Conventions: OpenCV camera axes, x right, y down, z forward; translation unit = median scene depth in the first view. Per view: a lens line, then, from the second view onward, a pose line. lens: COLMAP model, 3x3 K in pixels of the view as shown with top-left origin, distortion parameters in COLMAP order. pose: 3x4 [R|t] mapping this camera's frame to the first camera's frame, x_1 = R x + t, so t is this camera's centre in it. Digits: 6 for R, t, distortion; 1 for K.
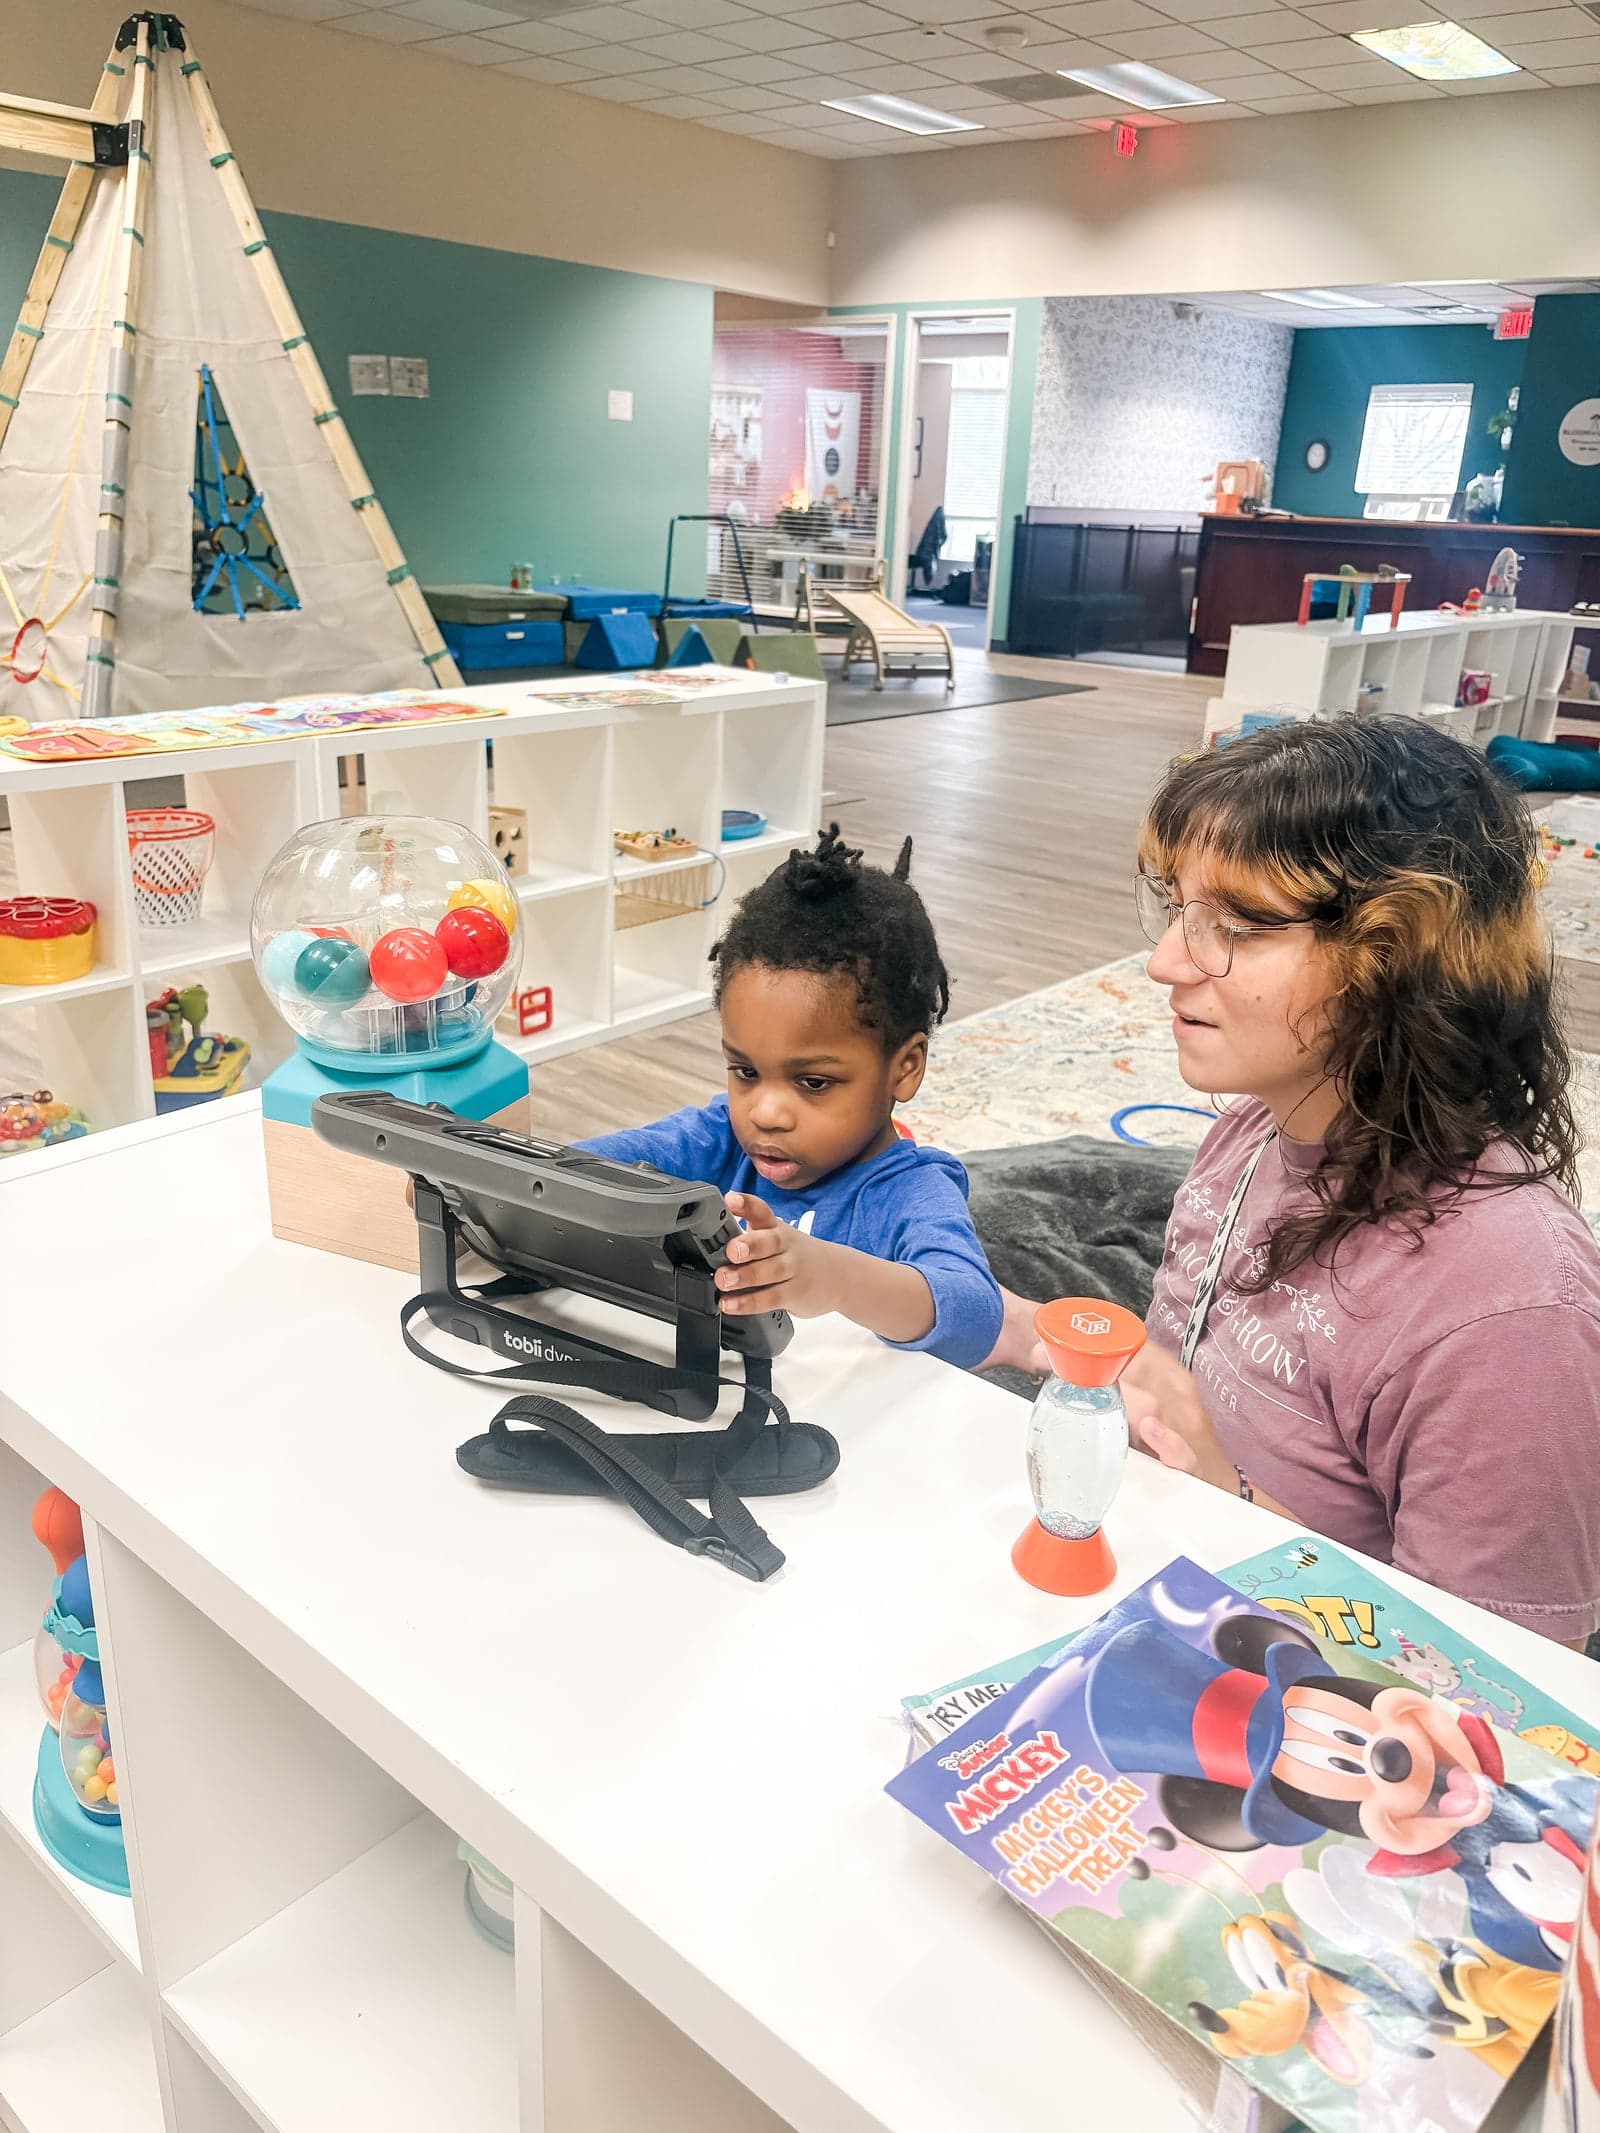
lens RADIAL K [[1593.8, 0, 800.0], [0, 1593.8, 1066.5], [0, 0, 1]] dist [0.091661, -0.100949]
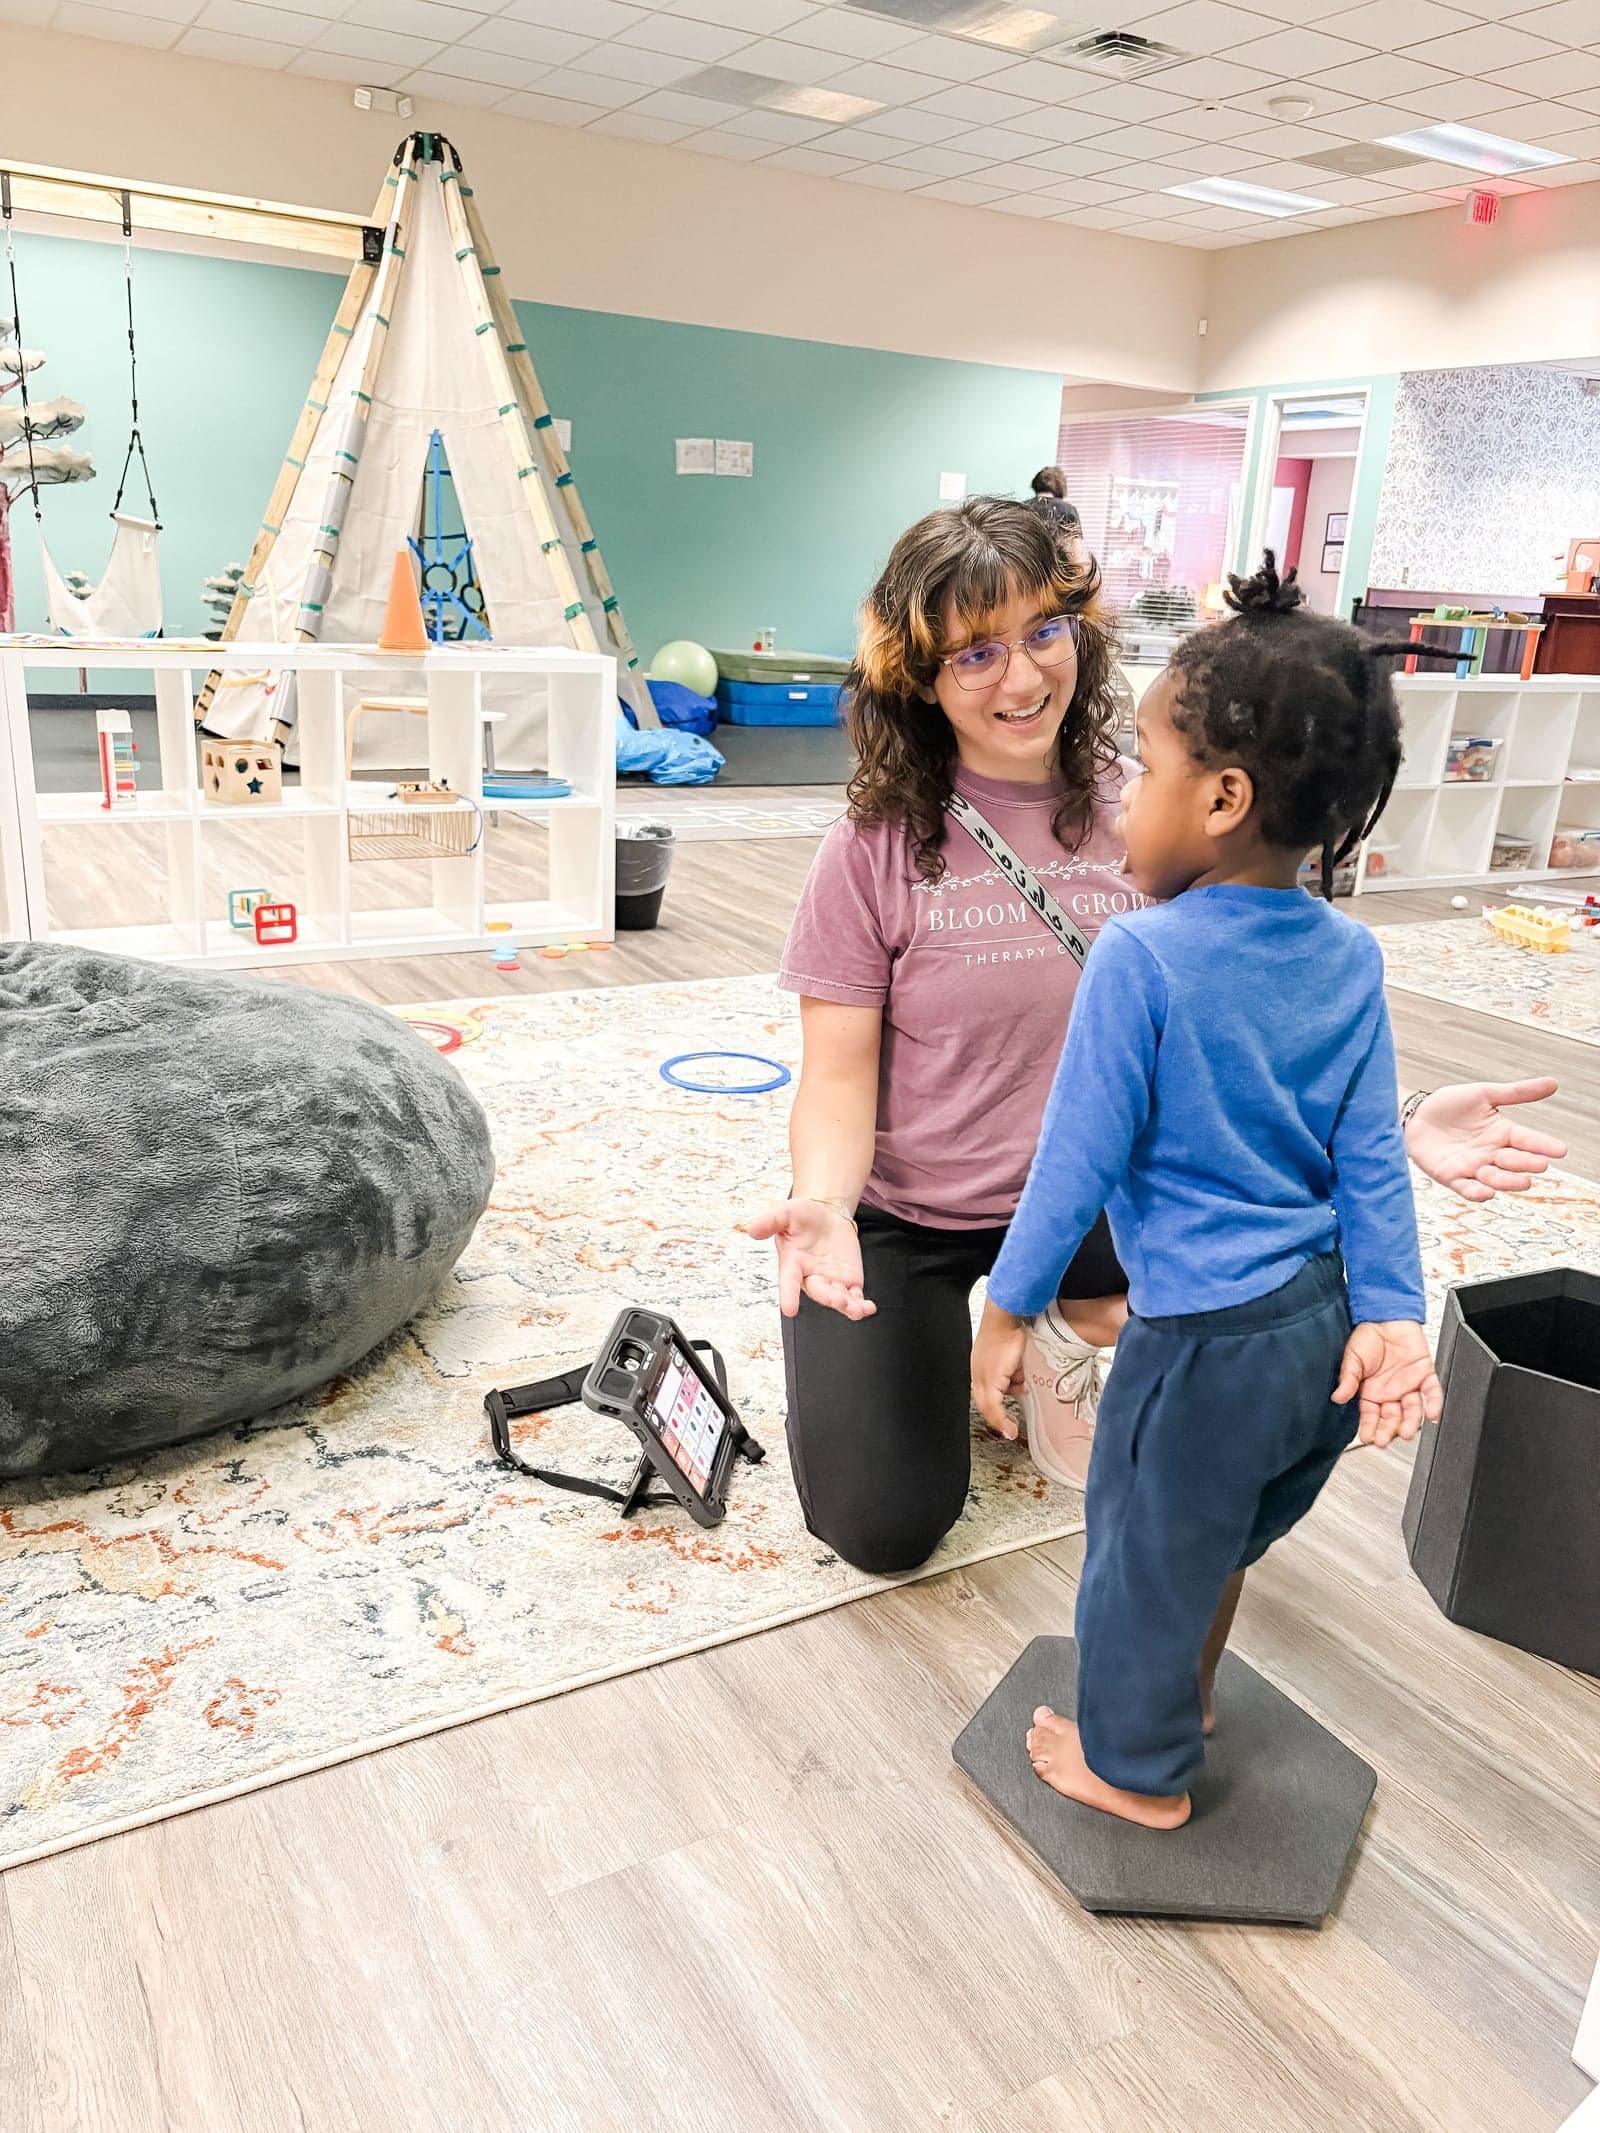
lens RADIAL K [[1593.8, 0, 800.0], [0, 1593.8, 1066.5], [0, 0, 1]] dist [0.091661, -0.100949]
pose [[0.942533, 0.107007, -0.316513, 0.194768], [-0.128051, 0.990682, -0.046388, 0.024777], [0.308600, 0.084252, 0.947453, 0.019505]]
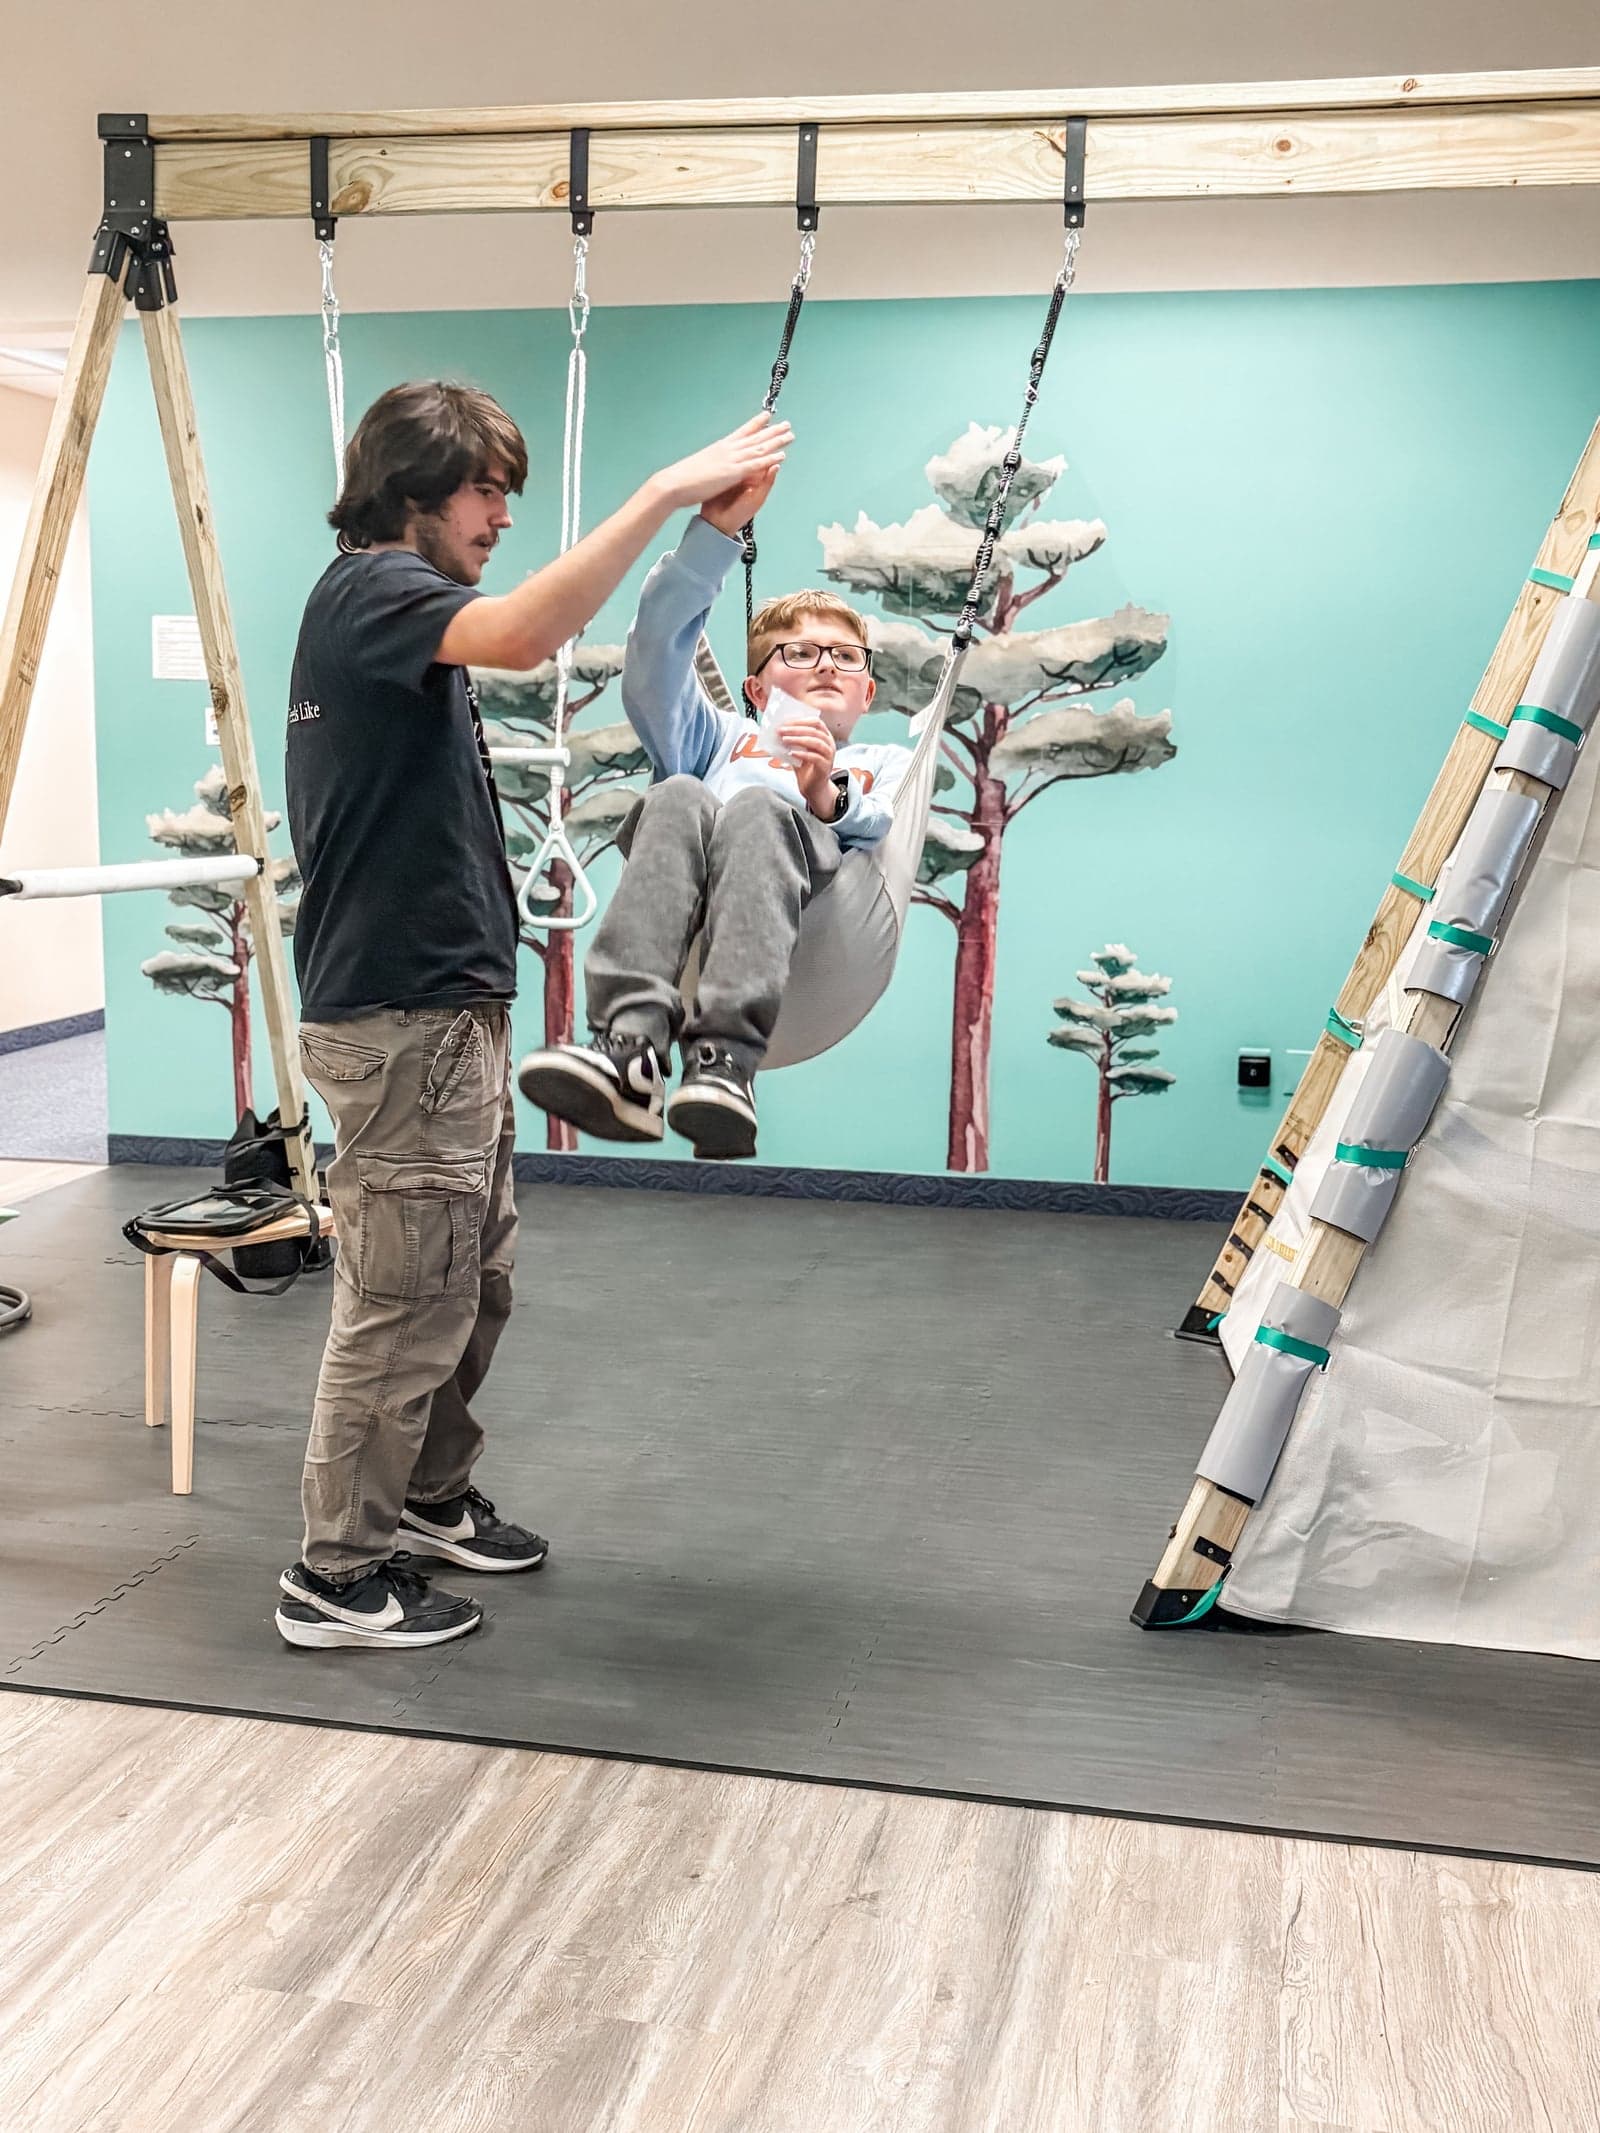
lens RADIAL K [[2292.6, 0, 800.0], [0, 2292.6, 1066.5], [0, 0, 1]] dist [-0.001370, 0.014066]
pose [[0.477293, 0.097854, -0.873279, -0.006359], [-0.297703, 0.953019, -0.055922, -0.155190], [0.826779, 0.286669, 0.484001, 0.383199]]
